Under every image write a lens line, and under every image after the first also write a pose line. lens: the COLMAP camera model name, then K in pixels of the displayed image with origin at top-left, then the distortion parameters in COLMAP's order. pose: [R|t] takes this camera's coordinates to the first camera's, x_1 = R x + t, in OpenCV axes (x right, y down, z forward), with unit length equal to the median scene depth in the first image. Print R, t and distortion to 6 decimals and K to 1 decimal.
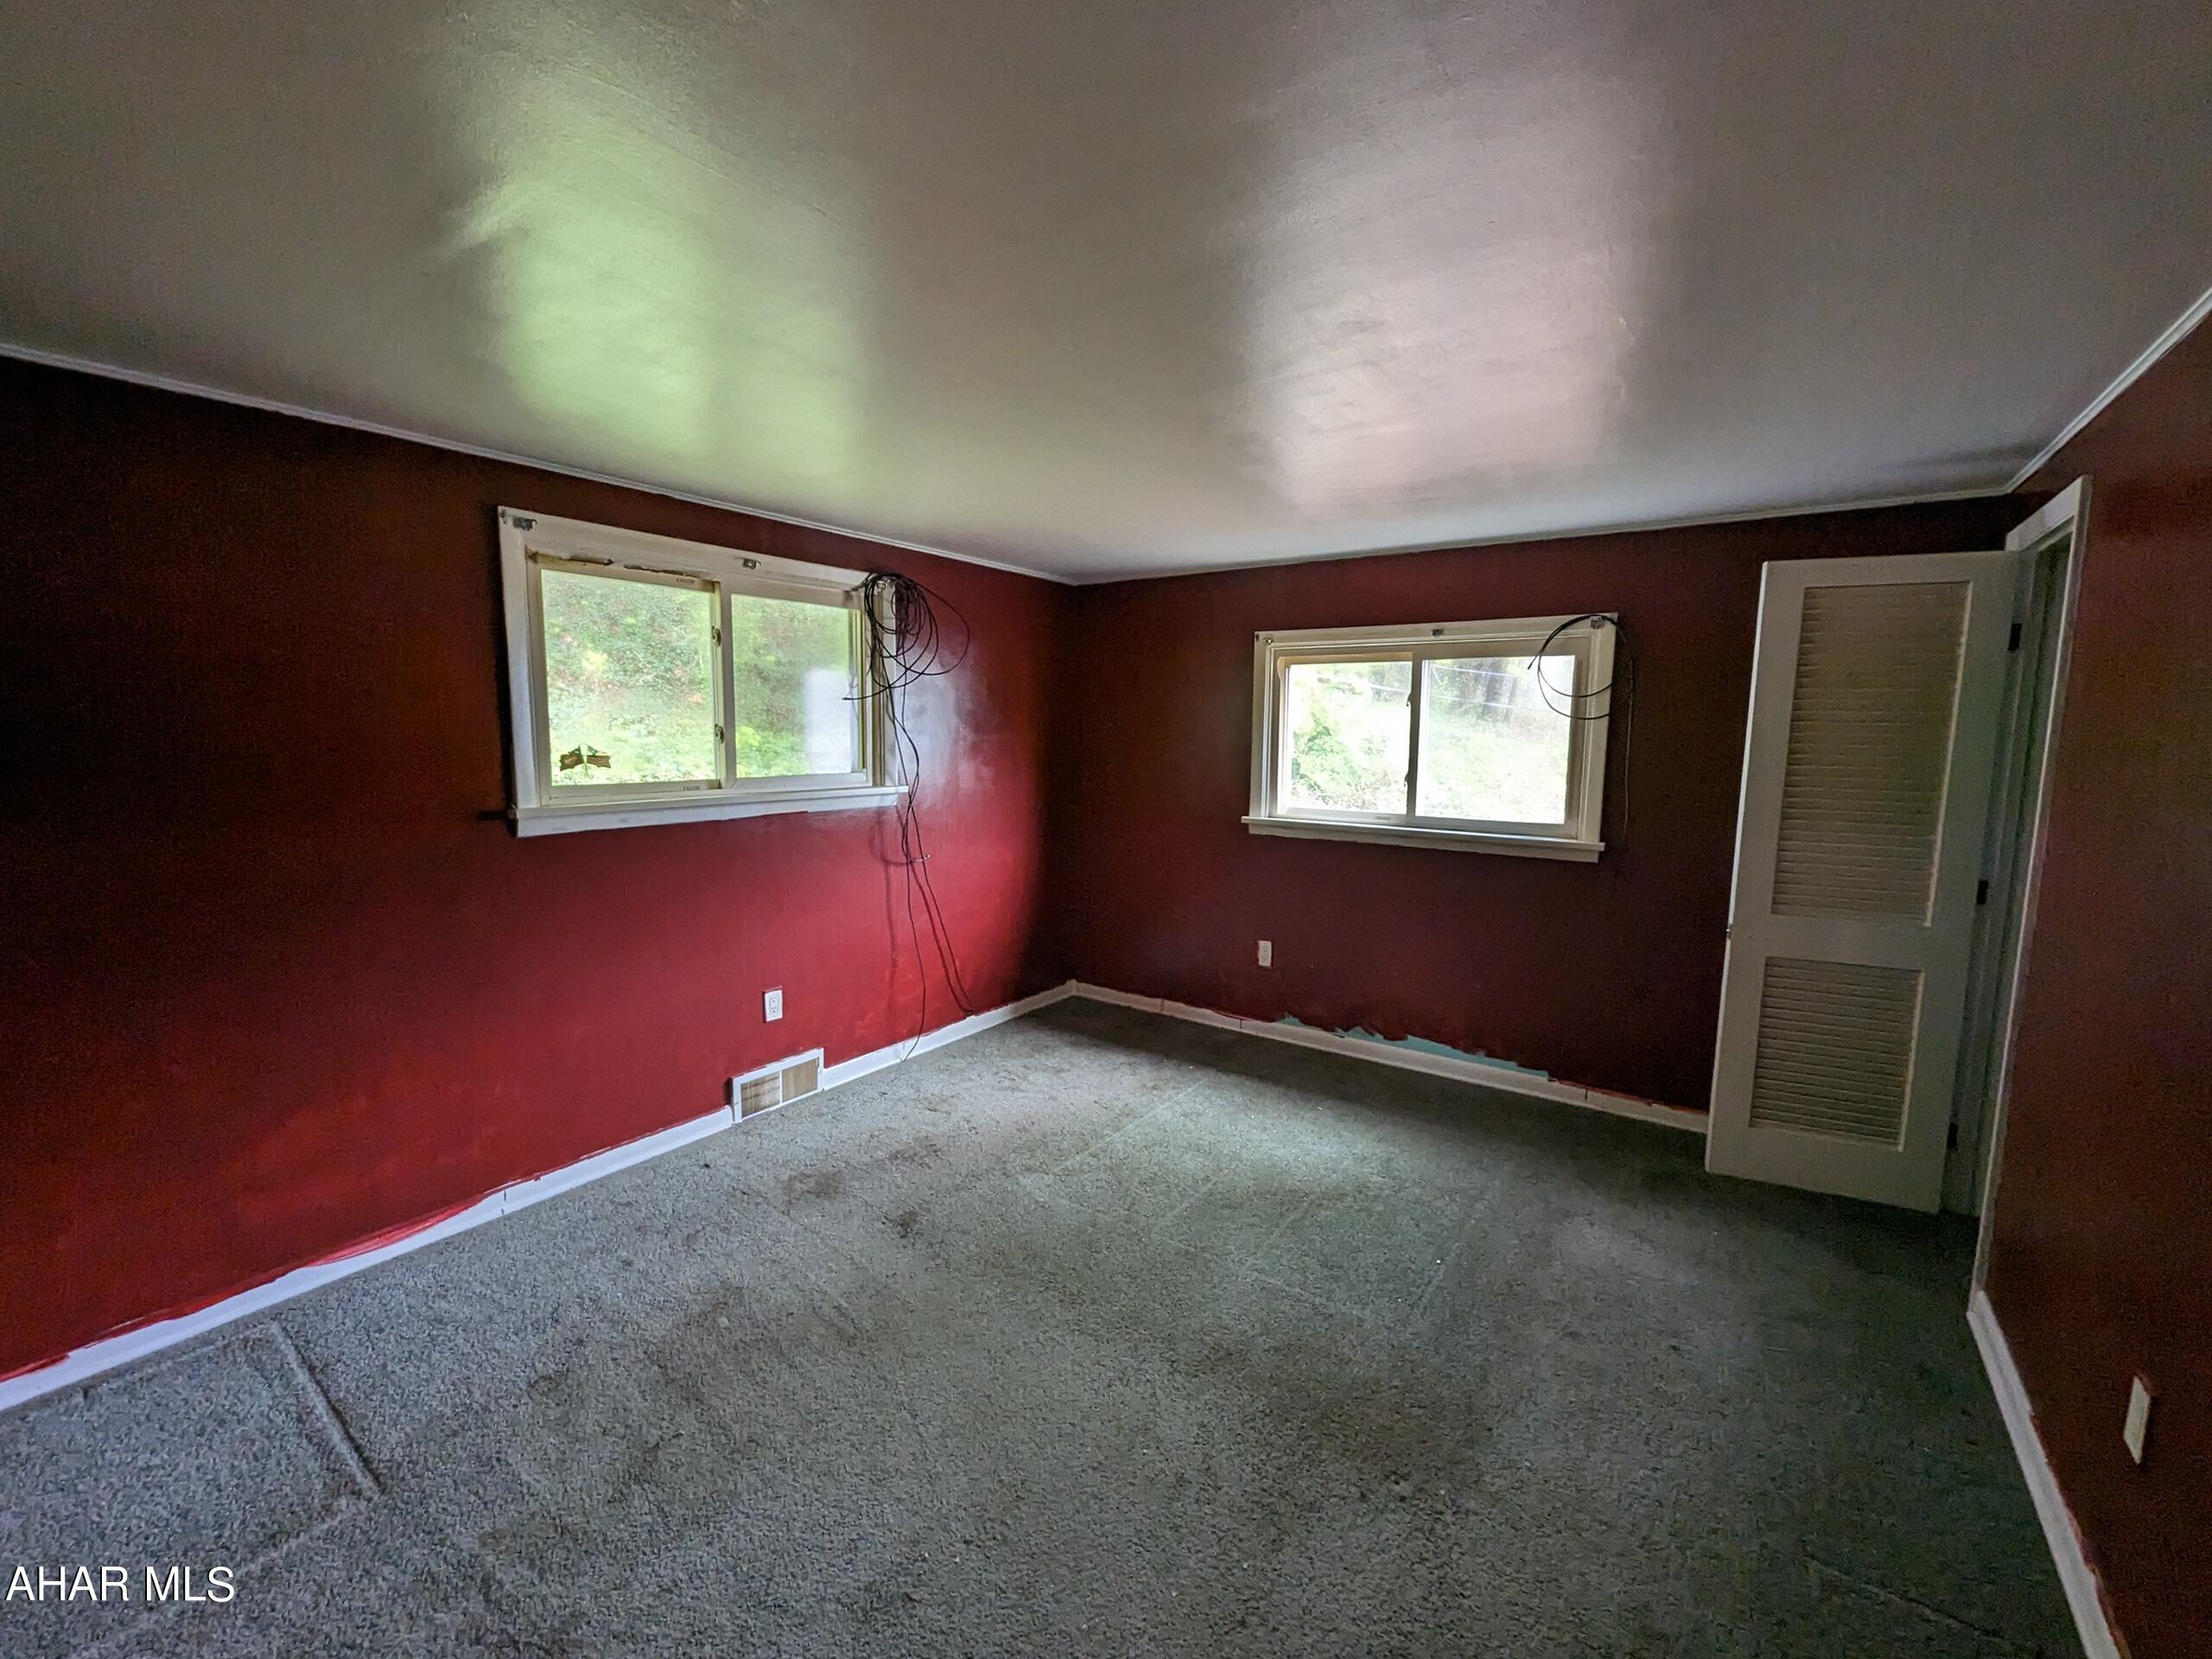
lens RADIAL K [[918.7, 0, 1102.3], [0, 918.7, 831.5], [0, 0, 1]] dist [0.001105, -0.000225]
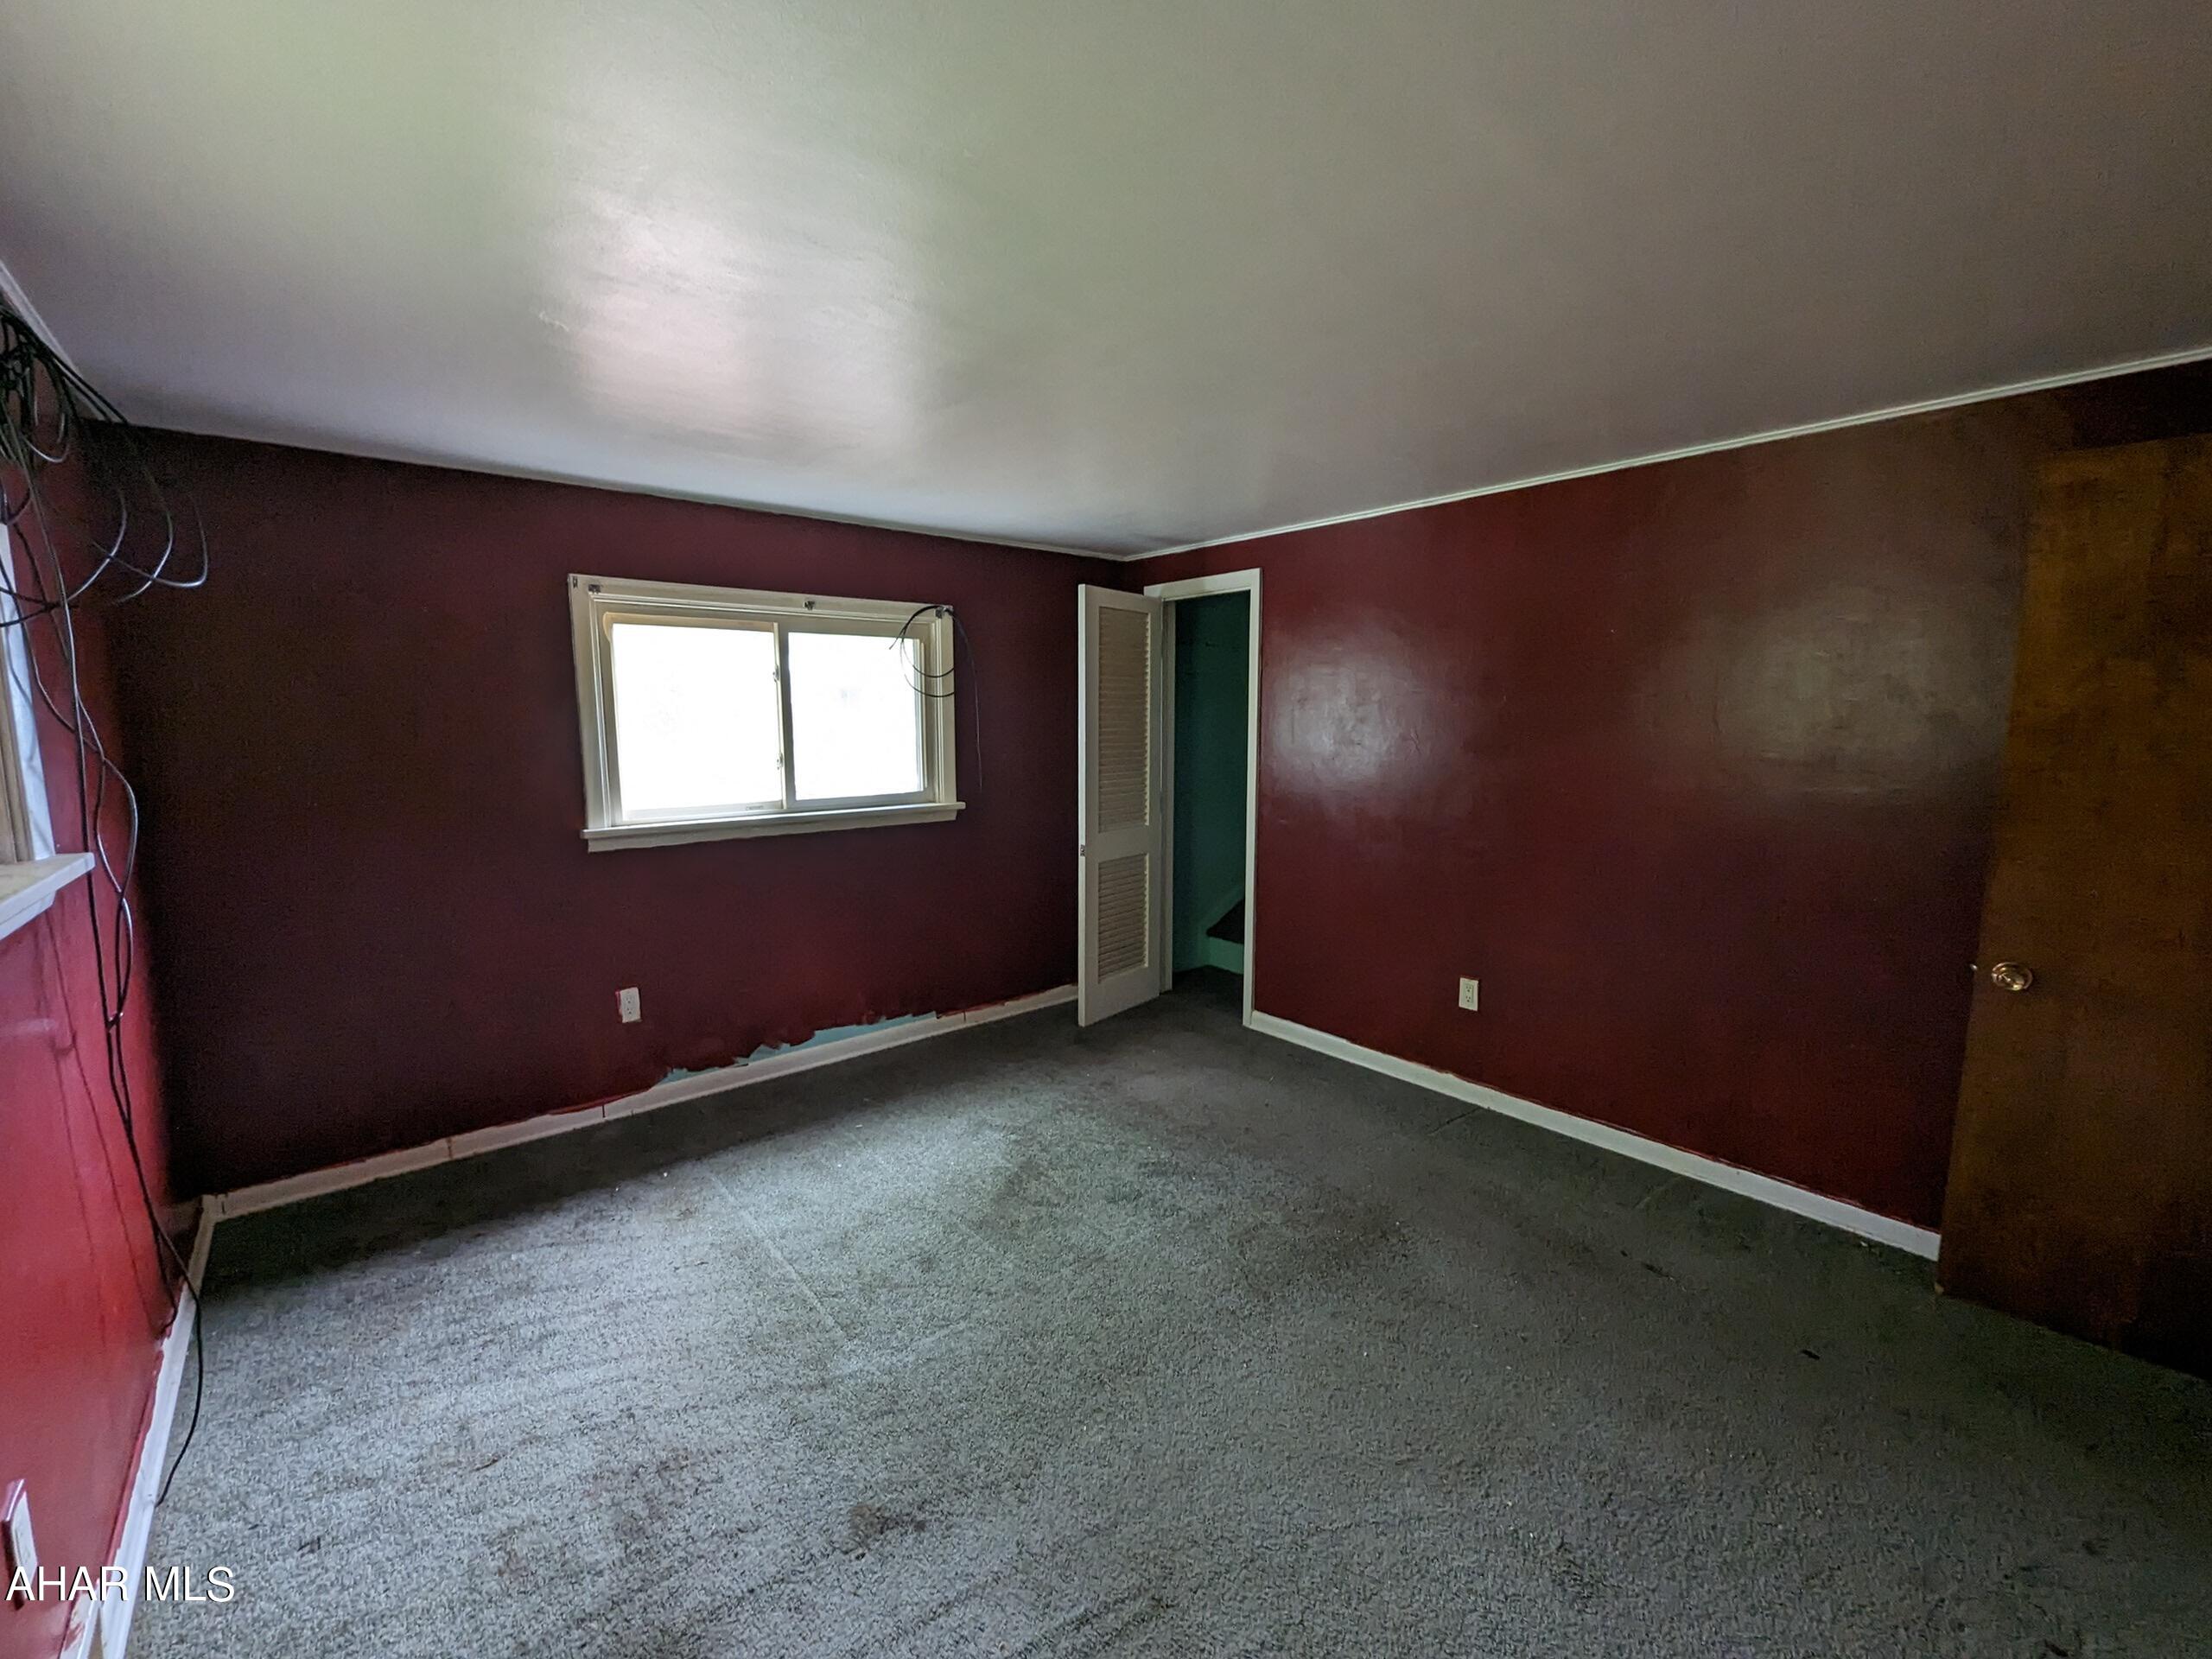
lens RADIAL K [[918.7, 0, 1102.3], [0, 918.7, 831.5], [0, 0, 1]] dist [0.001105, -0.000225]
pose [[0.247233, -0.132605, 0.959839, -0.506426], [0.118111, 0.987329, 0.105980, -0.049910], [-0.961730, 0.087166, 0.259762, 0.482138]]
